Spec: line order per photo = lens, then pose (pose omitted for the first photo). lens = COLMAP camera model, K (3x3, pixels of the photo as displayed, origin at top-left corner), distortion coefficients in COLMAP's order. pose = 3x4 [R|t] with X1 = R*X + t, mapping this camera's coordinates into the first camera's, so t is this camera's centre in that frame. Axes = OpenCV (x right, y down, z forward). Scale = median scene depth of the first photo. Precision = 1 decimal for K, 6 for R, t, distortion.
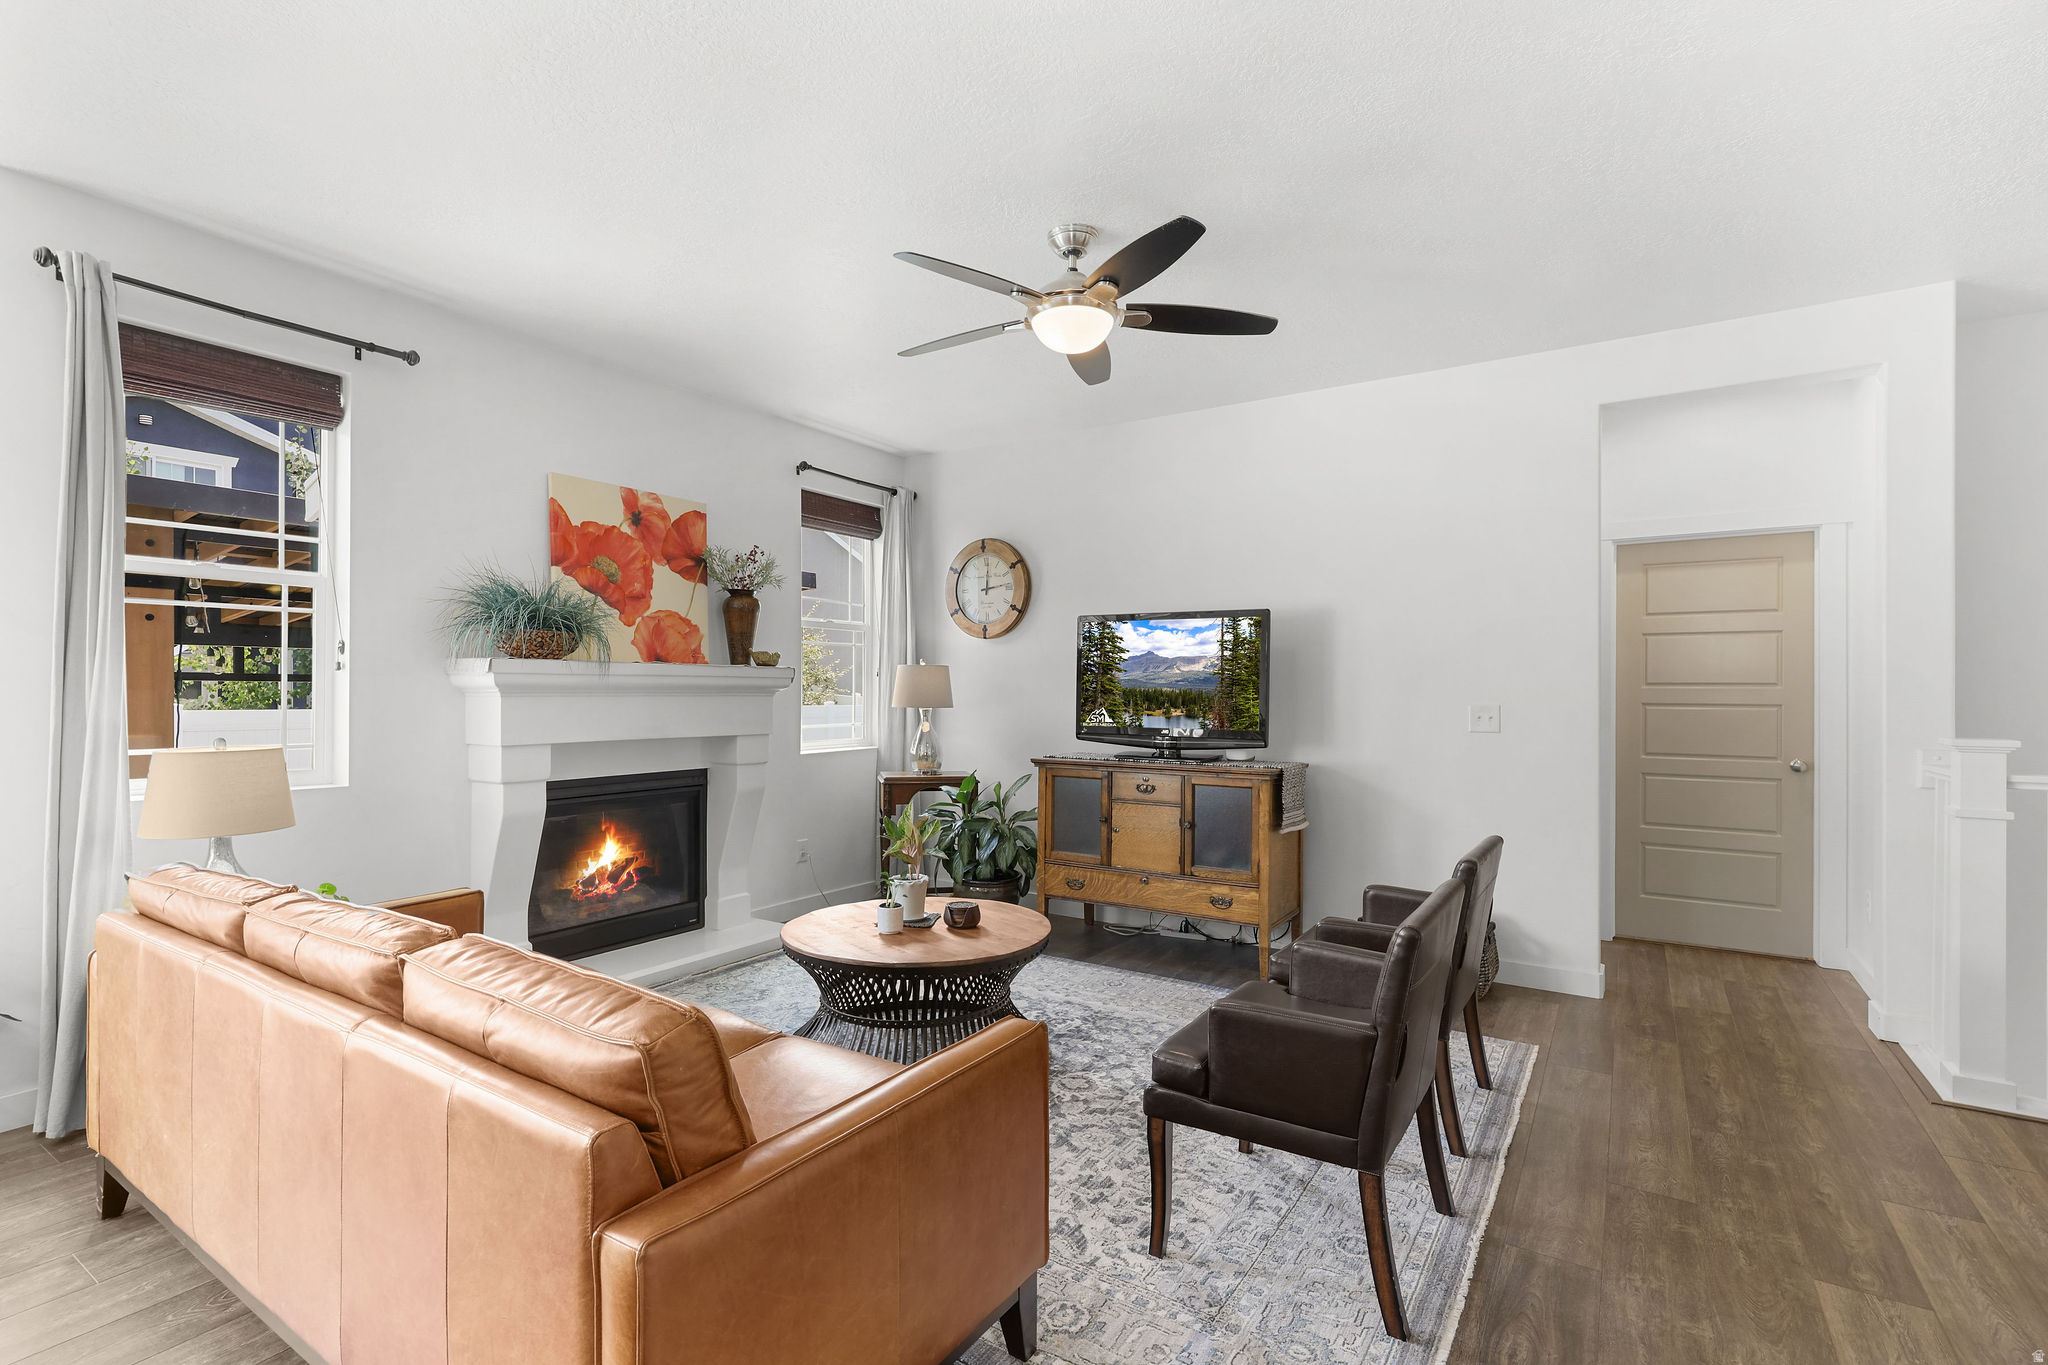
lens RADIAL K [[936.9, 0, 1024.0], [0, 936.9, 682.5], [0, 0, 1]] dist [0.001611, 0.000627]
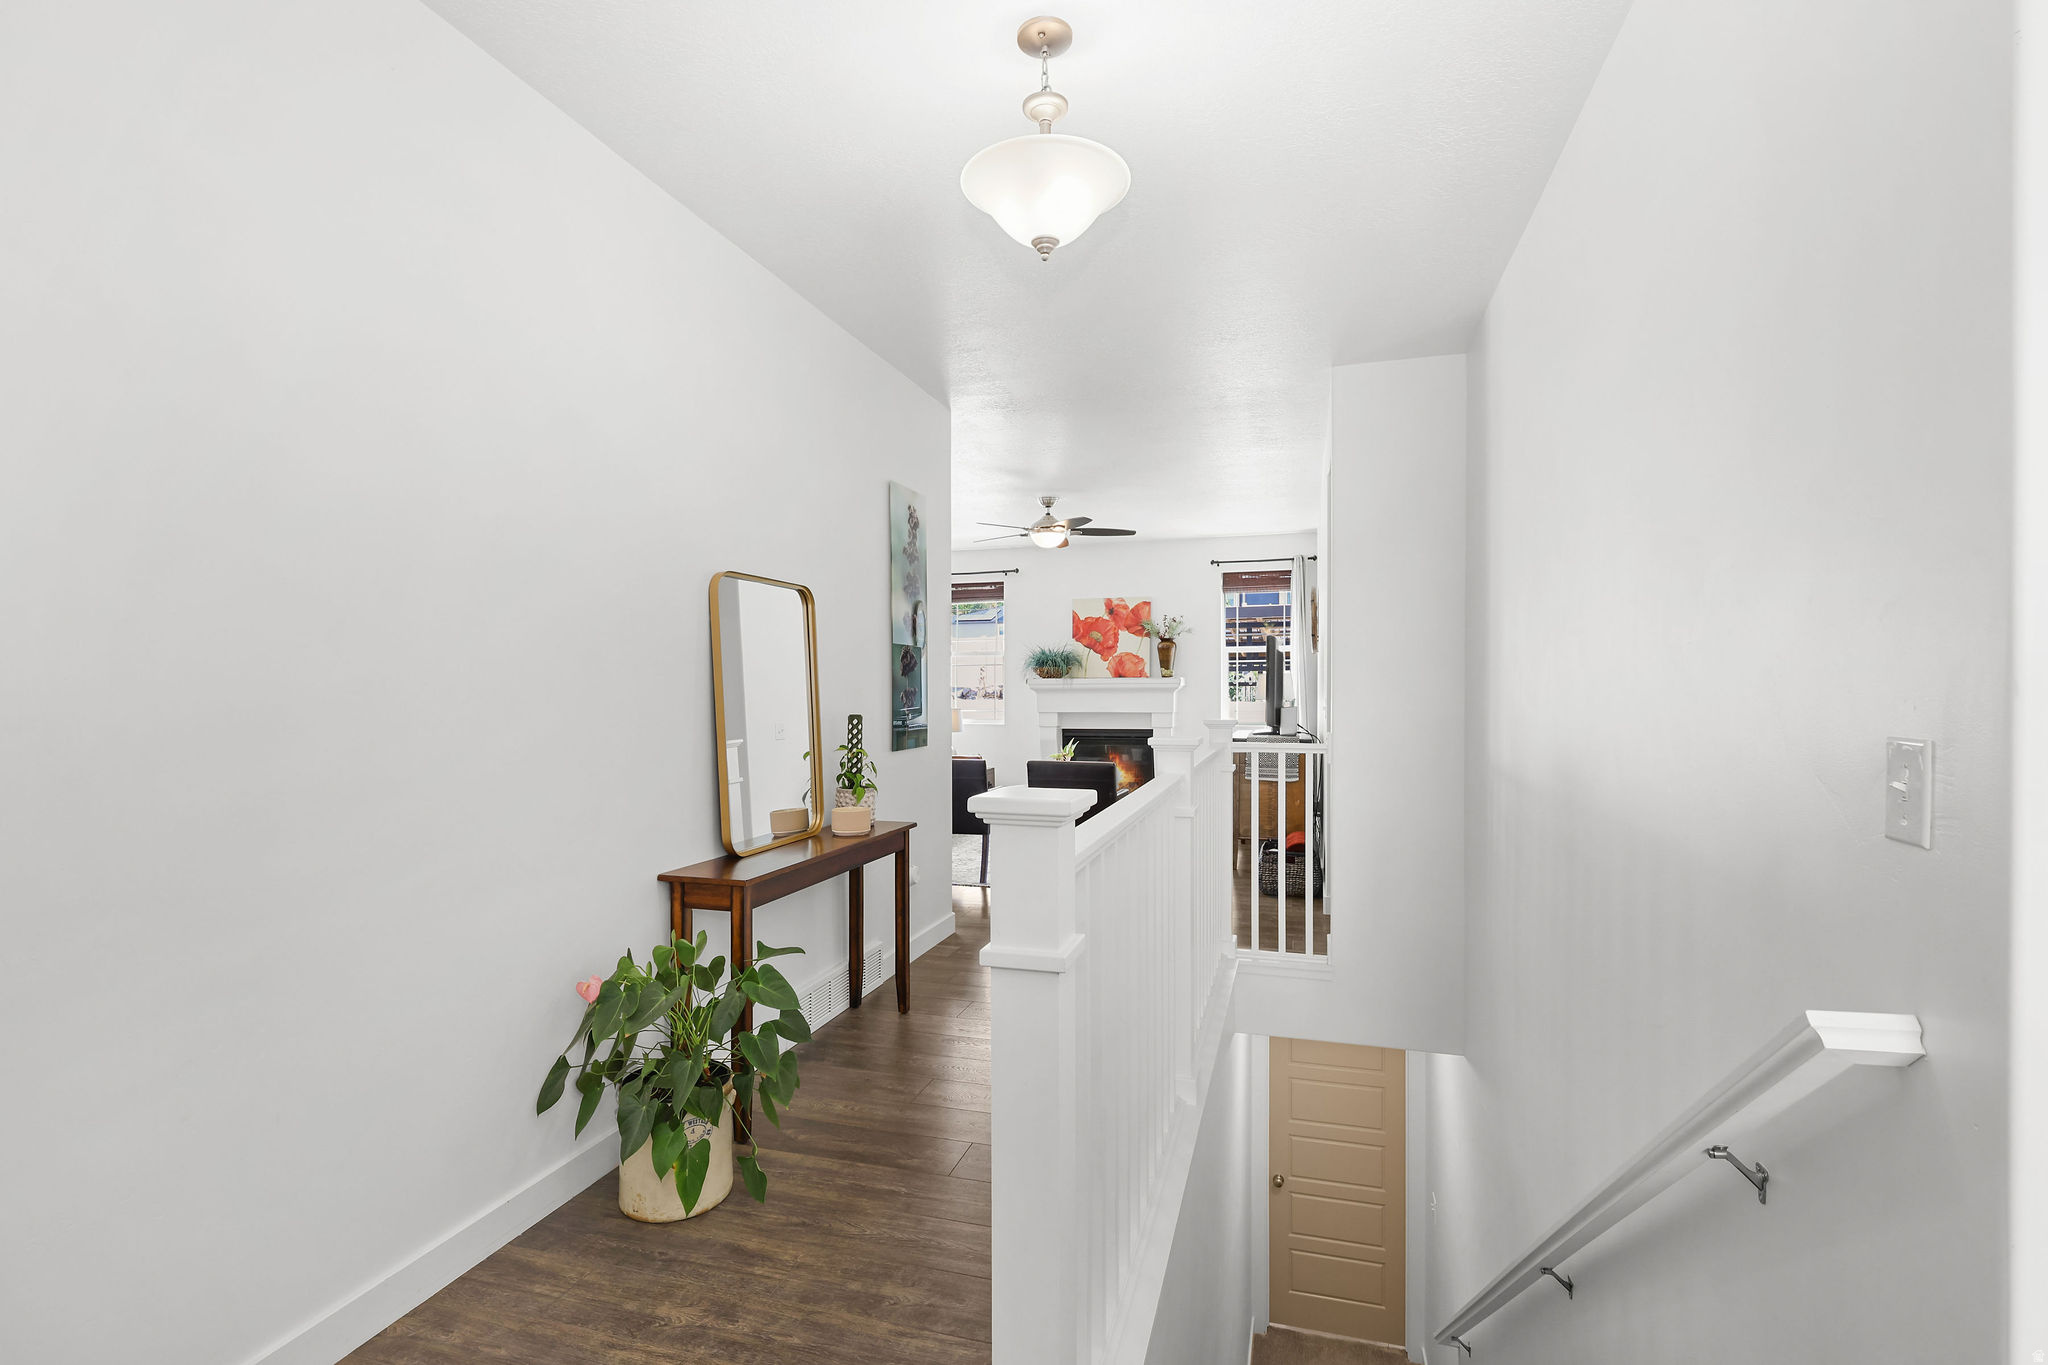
lens RADIAL K [[936.9, 0, 1024.0], [0, 936.9, 682.5], [0, 0, 1]] dist [0.001611, 0.000627]
pose [[0.281371, -0.011614, -0.959529, 1.736520], [0.009584, 0.999911, -0.009293, 0.008660], [0.959551, -0.006582, 0.281457, 0.207912]]
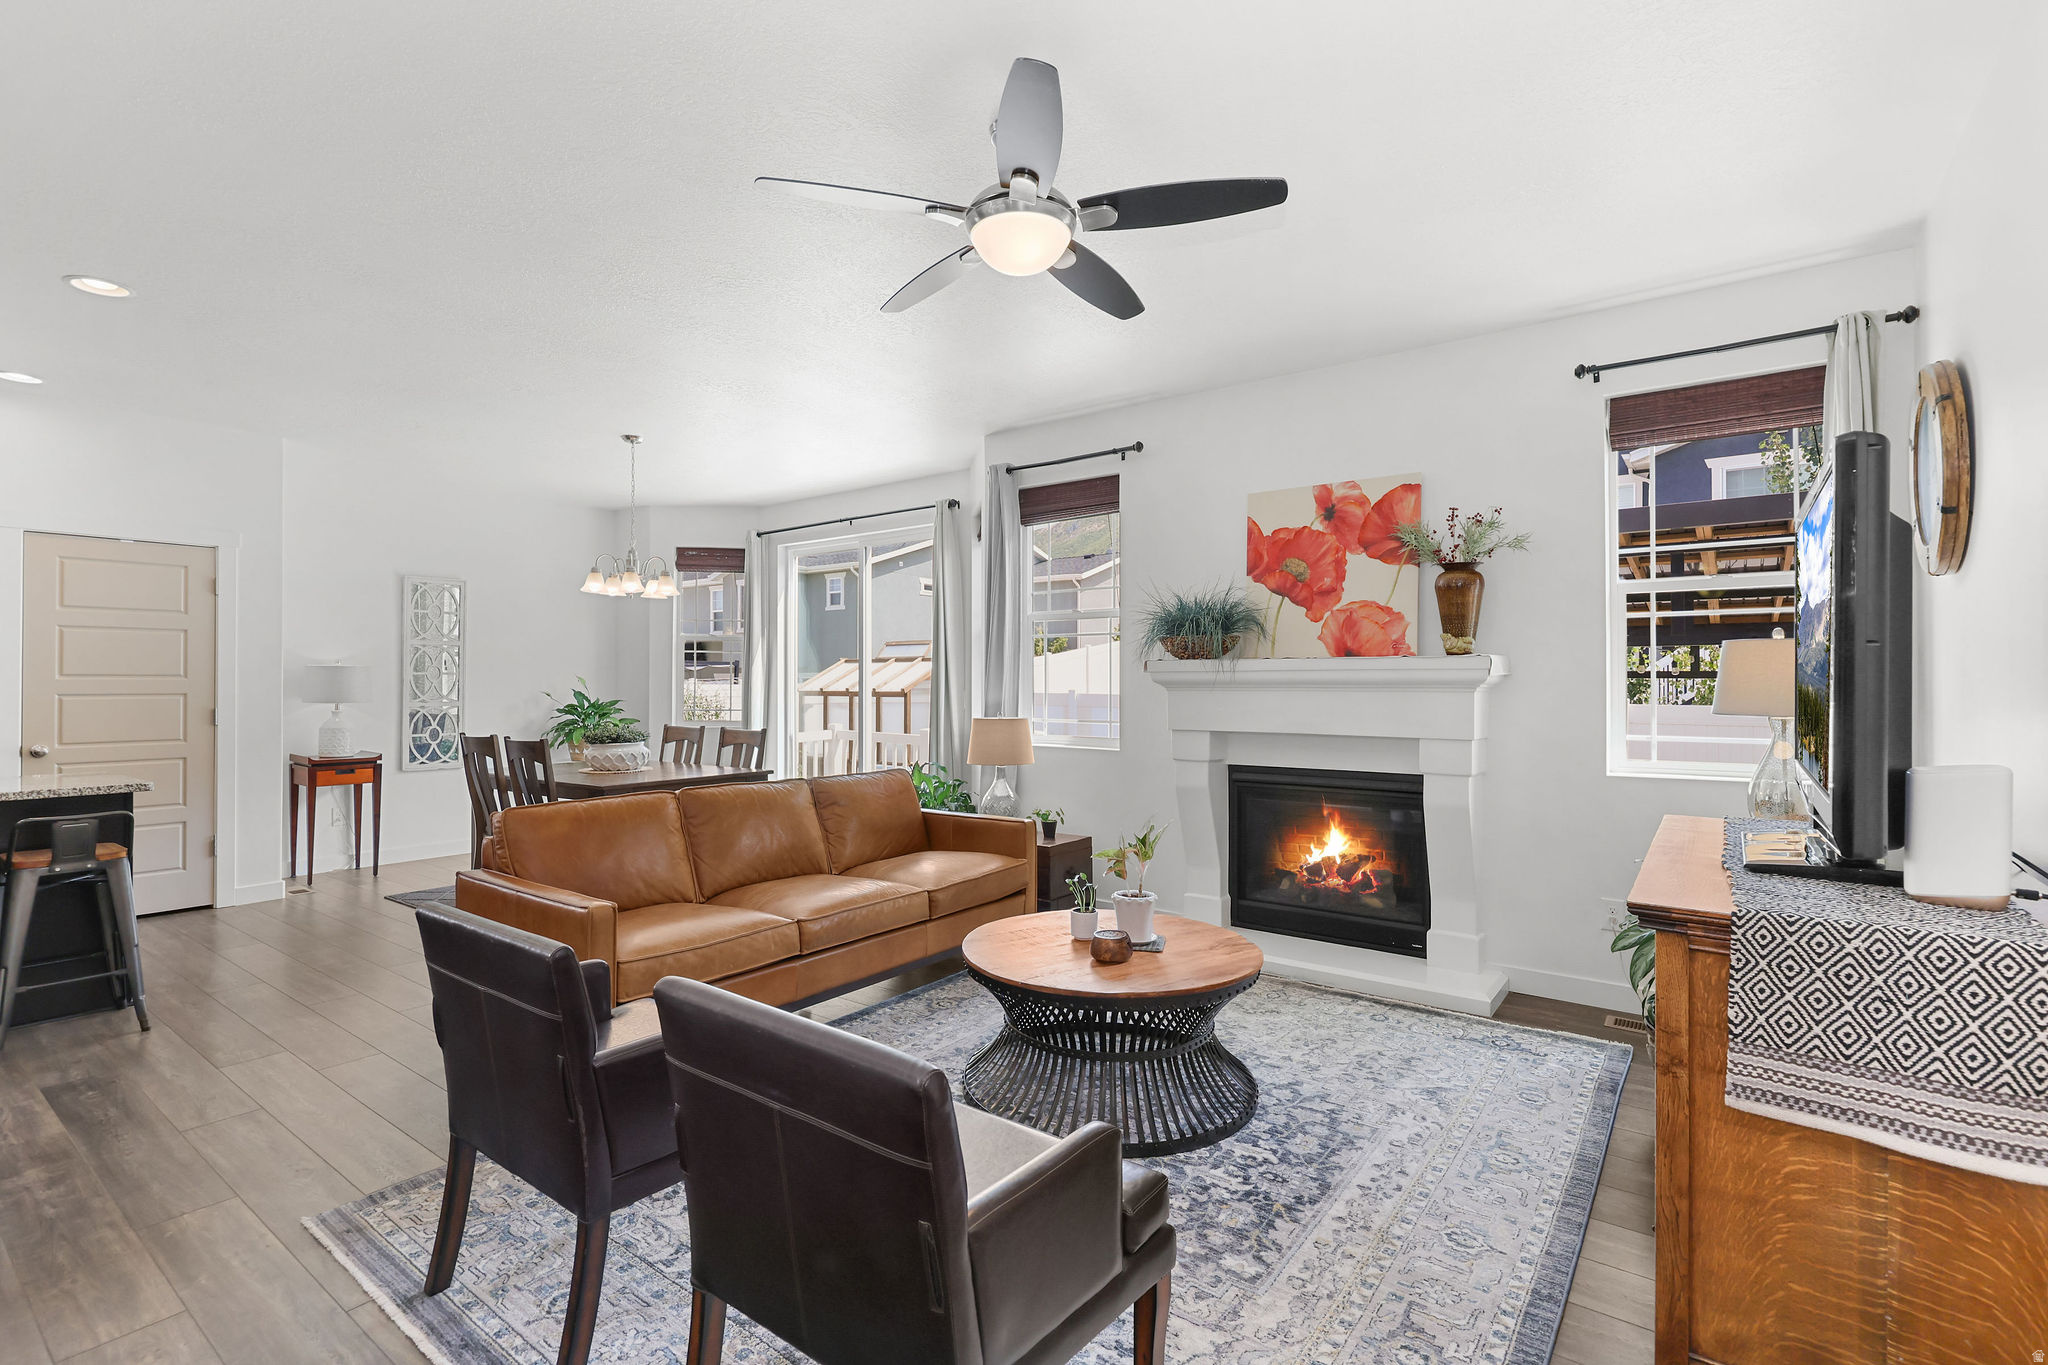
lens RADIAL K [[936.9, 0, 1024.0], [0, 936.9, 682.5], [0, 0, 1]] dist [0.001611, 0.000627]
pose [[-0.070859, -0.009475, -0.997441, 0.645981], [0.002748, 0.999949, -0.009694, 0.015029], [0.997483, -0.003428, -0.070830, 0.803423]]
